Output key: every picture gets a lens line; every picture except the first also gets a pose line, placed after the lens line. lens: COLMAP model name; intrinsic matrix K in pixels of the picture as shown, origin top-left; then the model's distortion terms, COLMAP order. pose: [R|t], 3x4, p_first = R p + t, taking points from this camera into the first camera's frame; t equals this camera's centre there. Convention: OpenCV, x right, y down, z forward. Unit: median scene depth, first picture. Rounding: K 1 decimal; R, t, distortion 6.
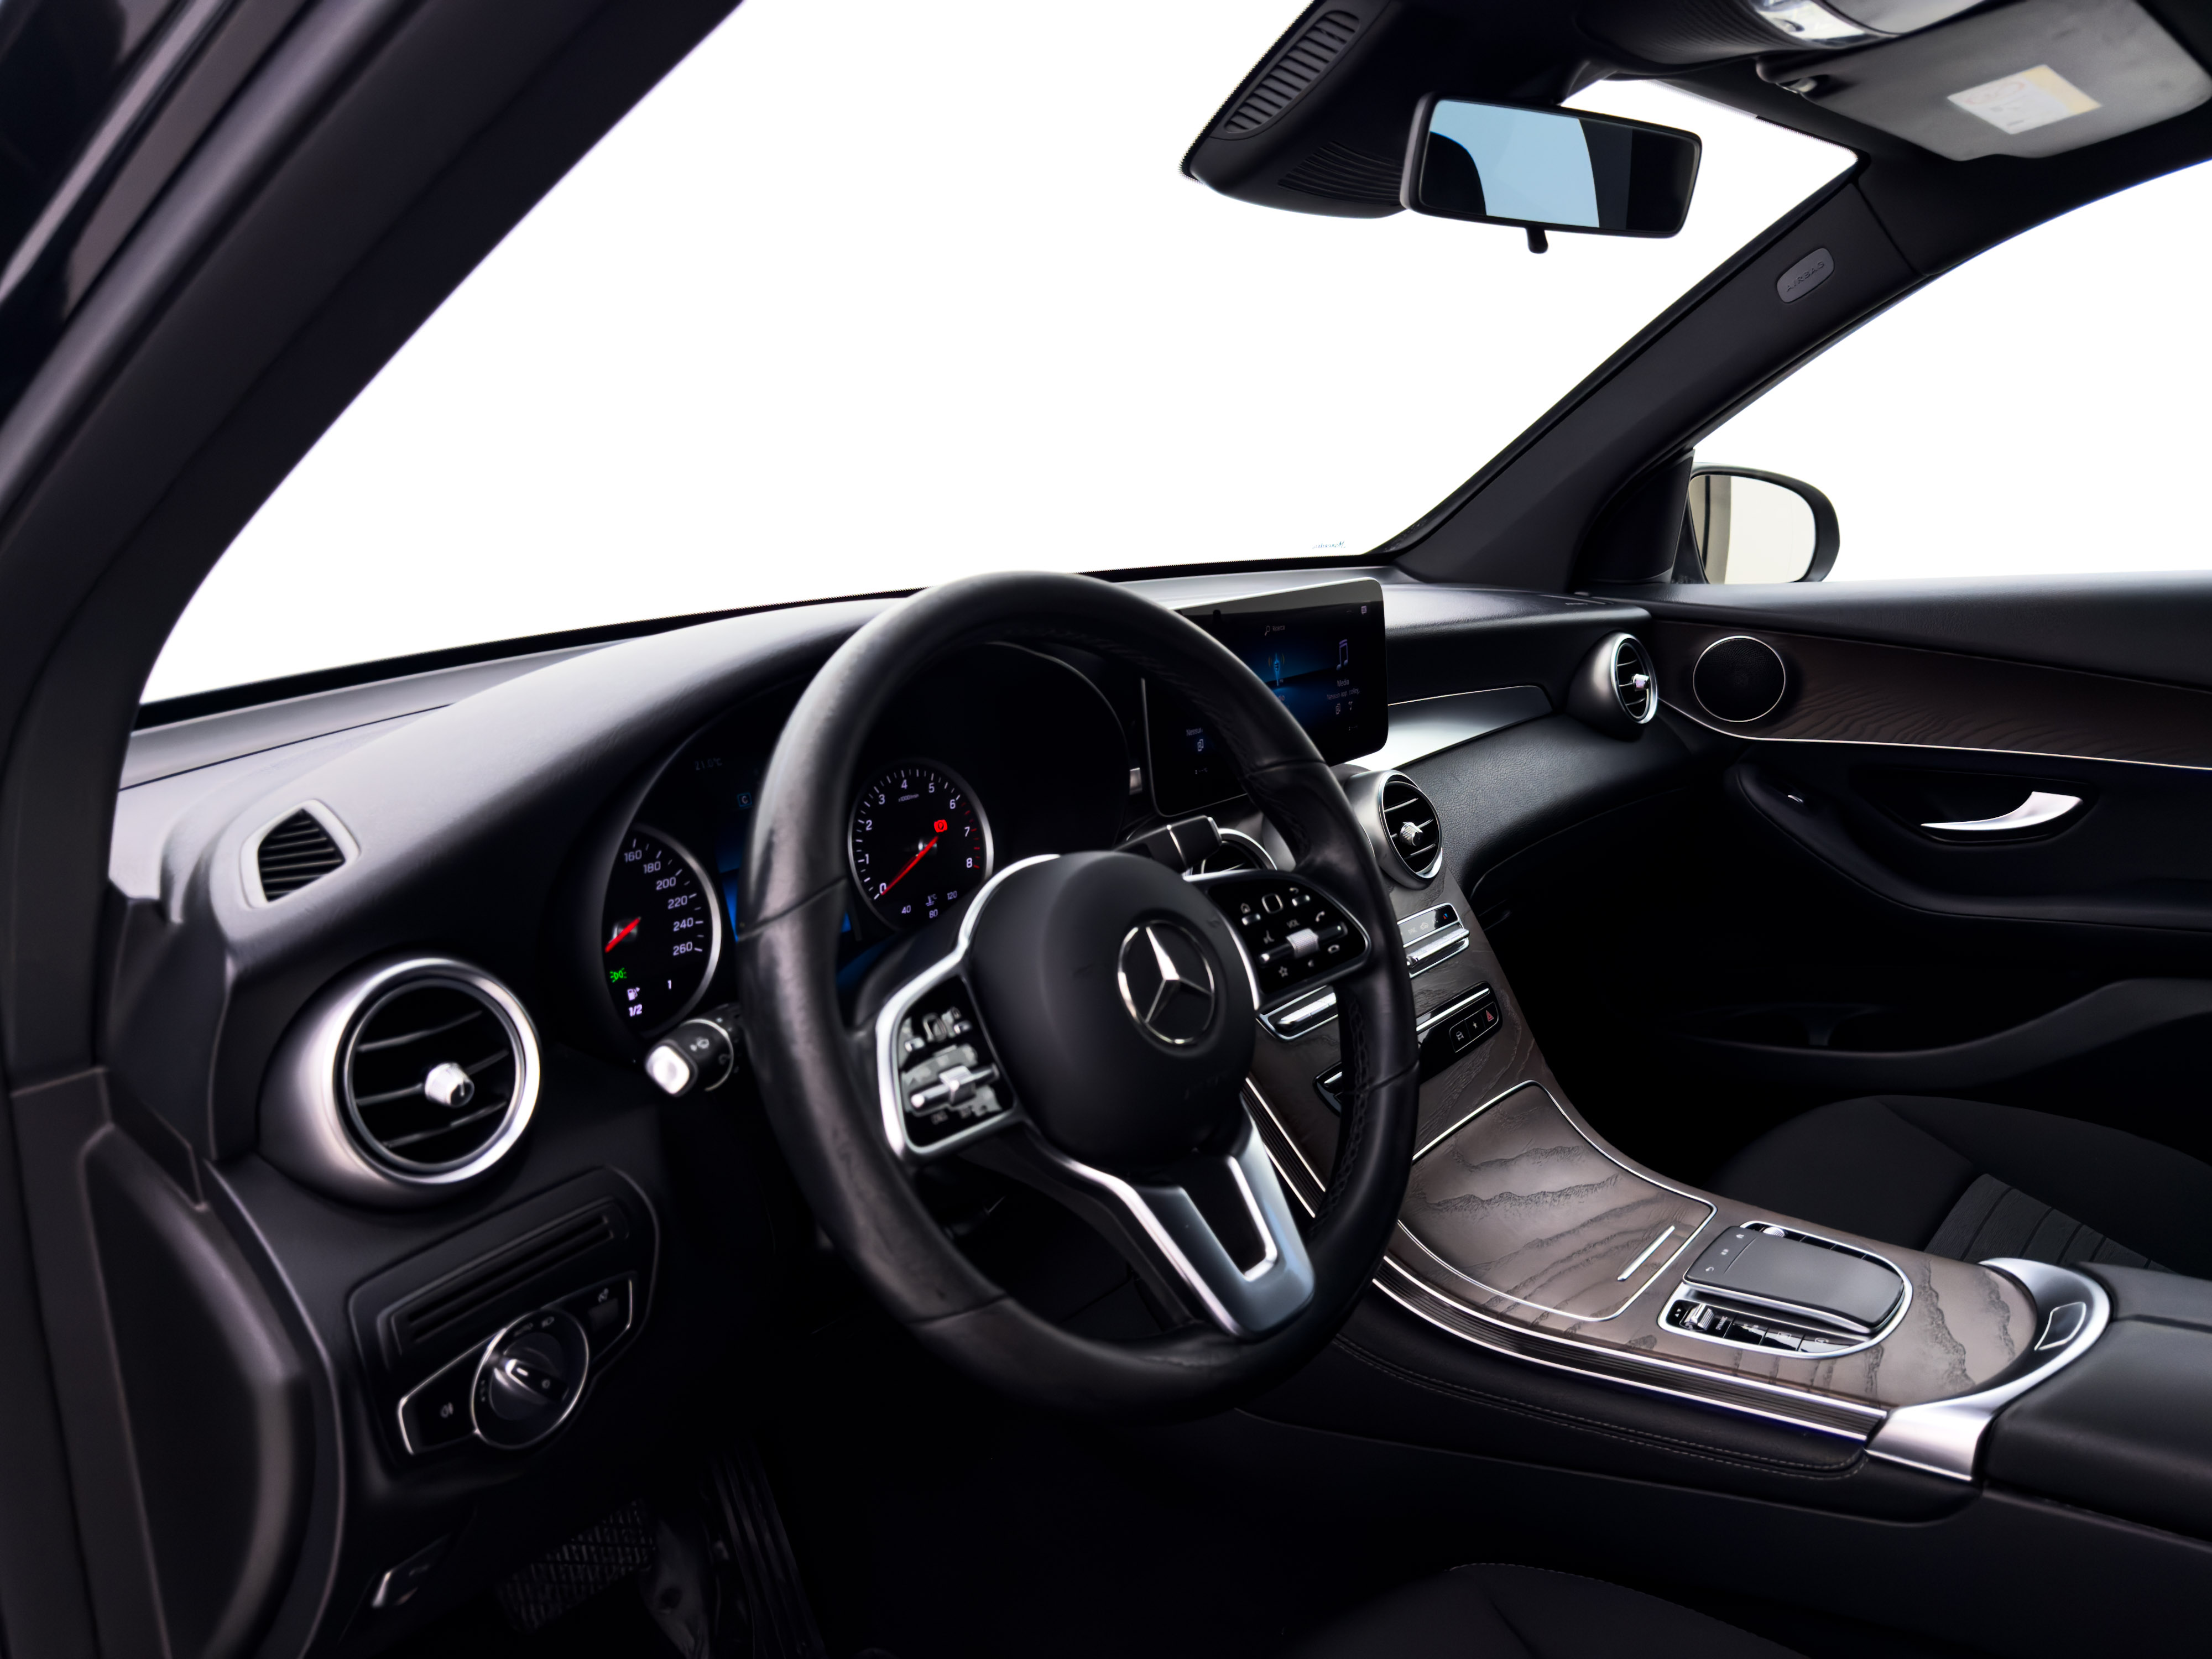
lens RADIAL K [[1550.2, 0, 1106.0], [0, 1550.2, 829.5], [0, 0, 1]] dist [0.009129, -0.000484]
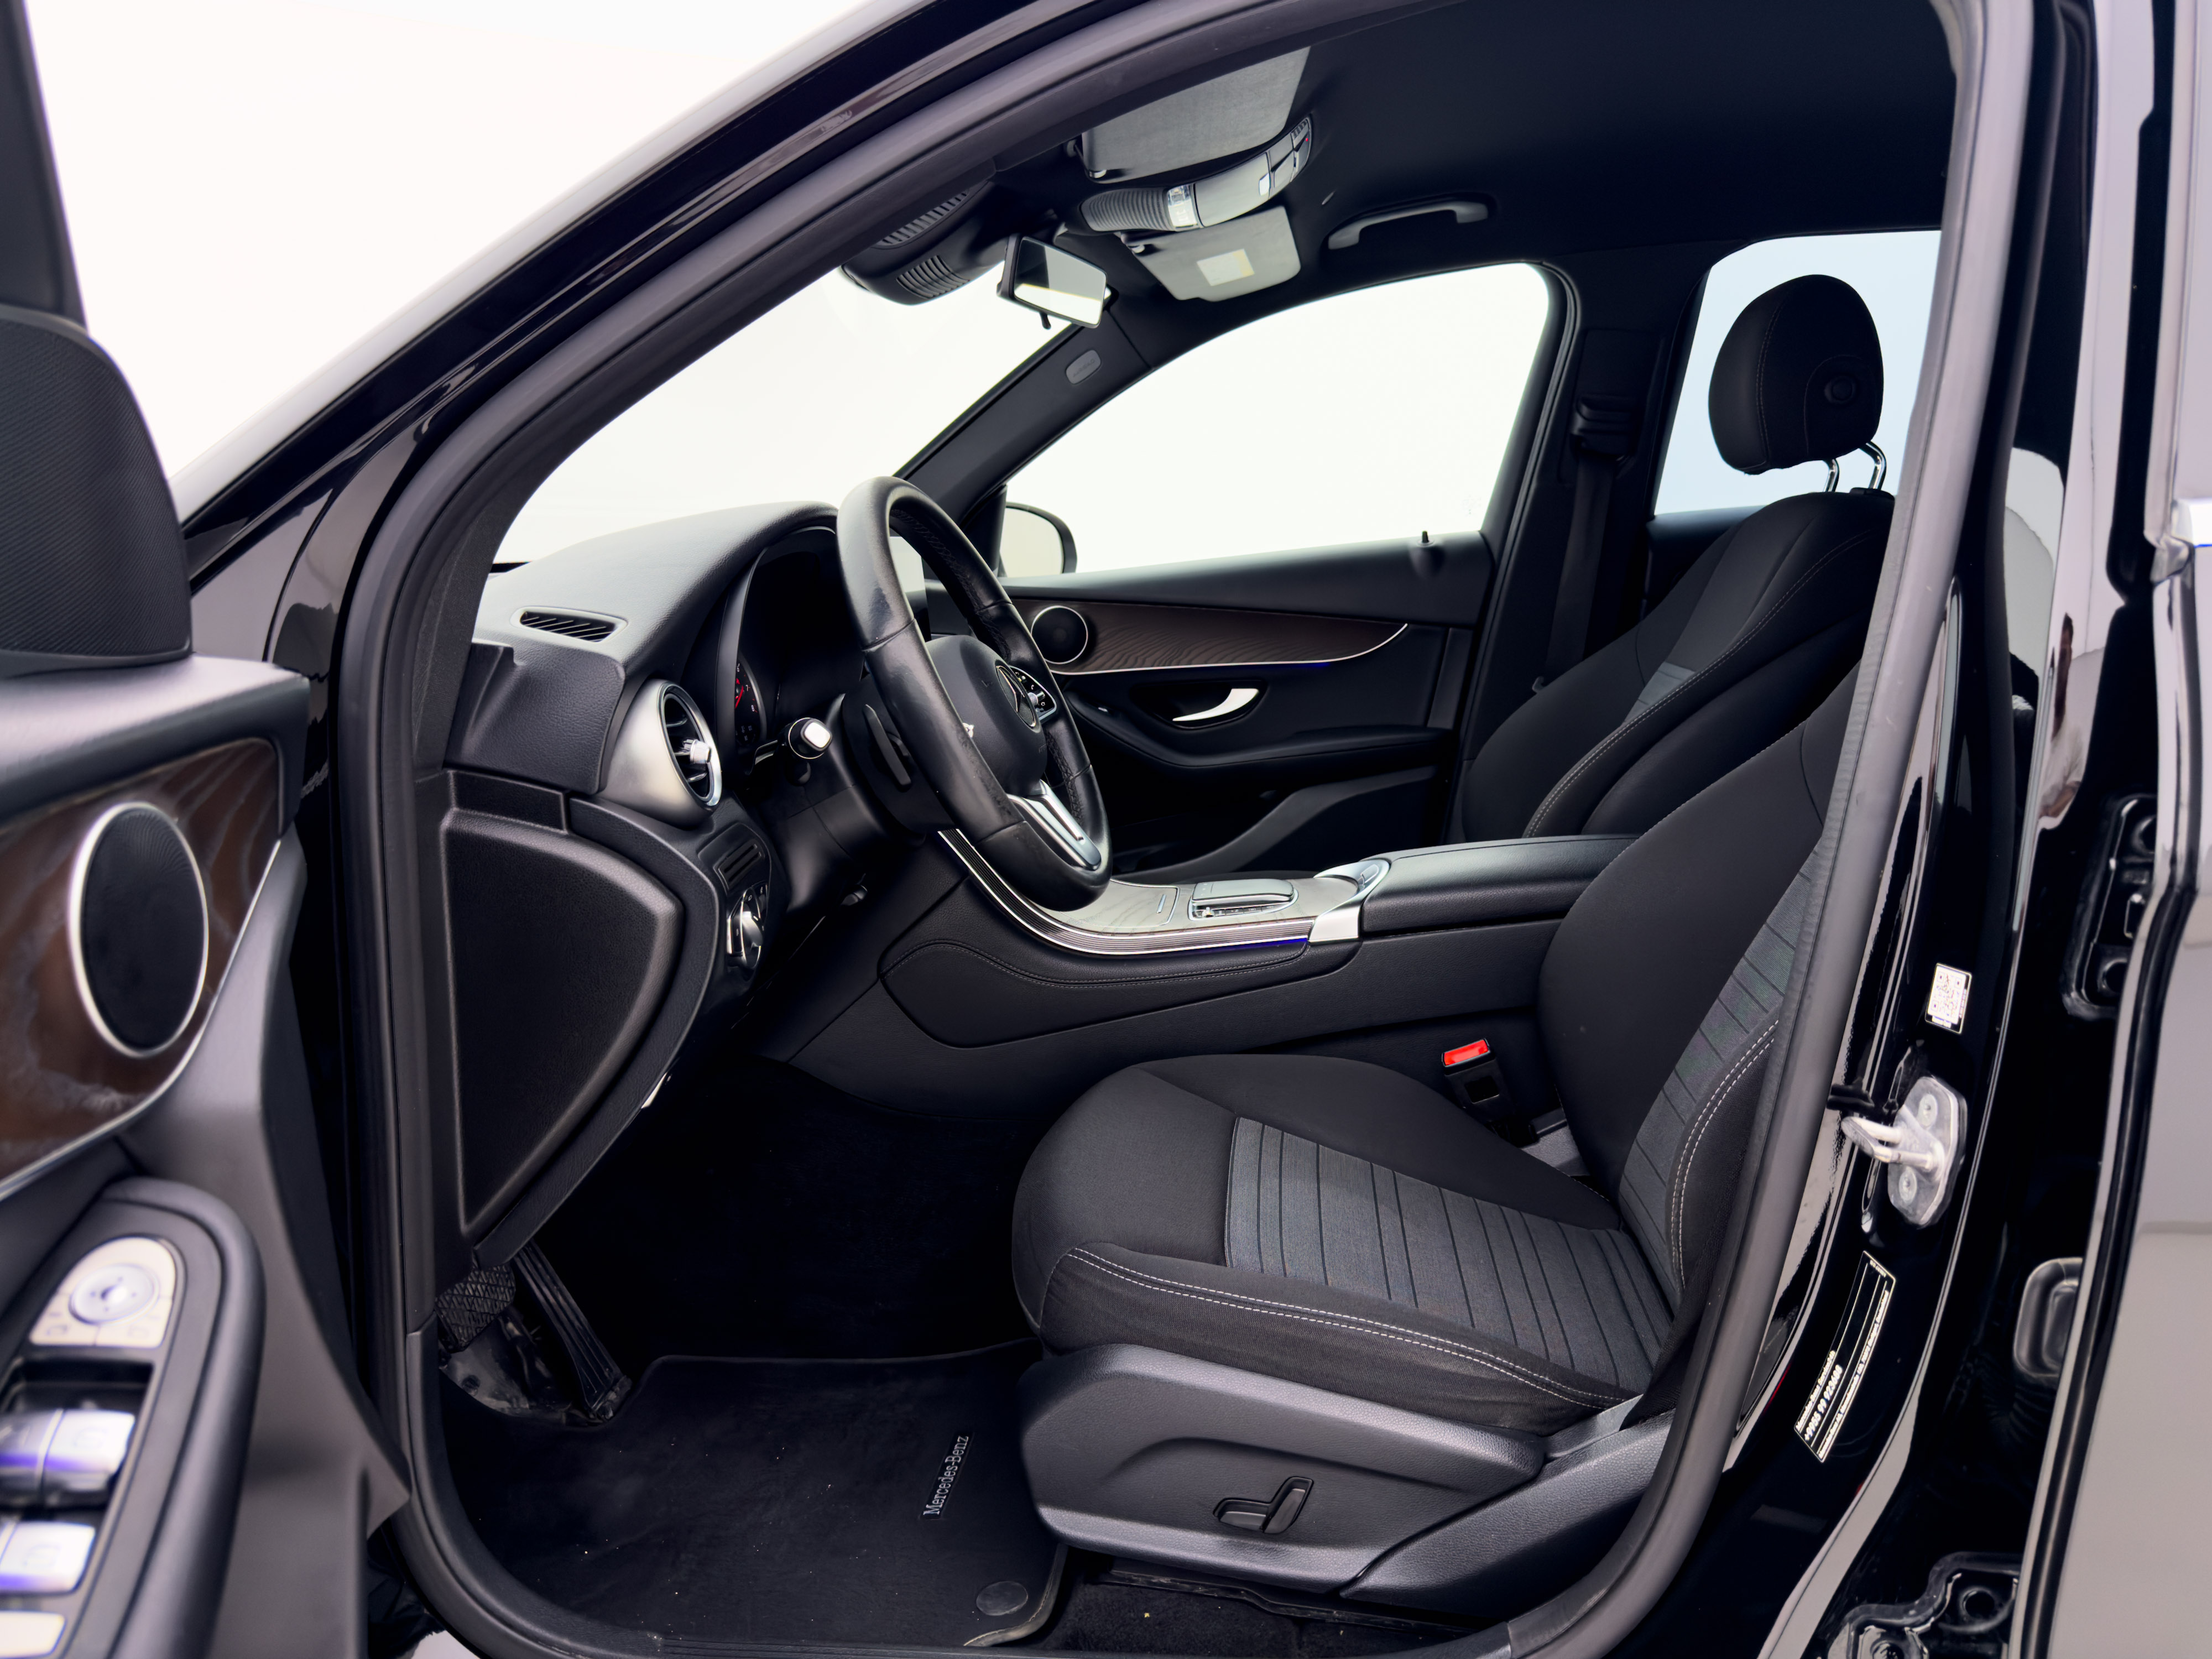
lens RADIAL K [[1550.2, 0, 1106.0], [0, 1550.2, 829.5], [0, 0, 1]] dist [0.009129, -0.000484]
pose [[0.836240, -0.107822, 0.537659, -0.472656], [0.145685, 0.988927, -0.028270, 0.176251], [-0.528657, 0.101969, 0.842688, -0.322242]]
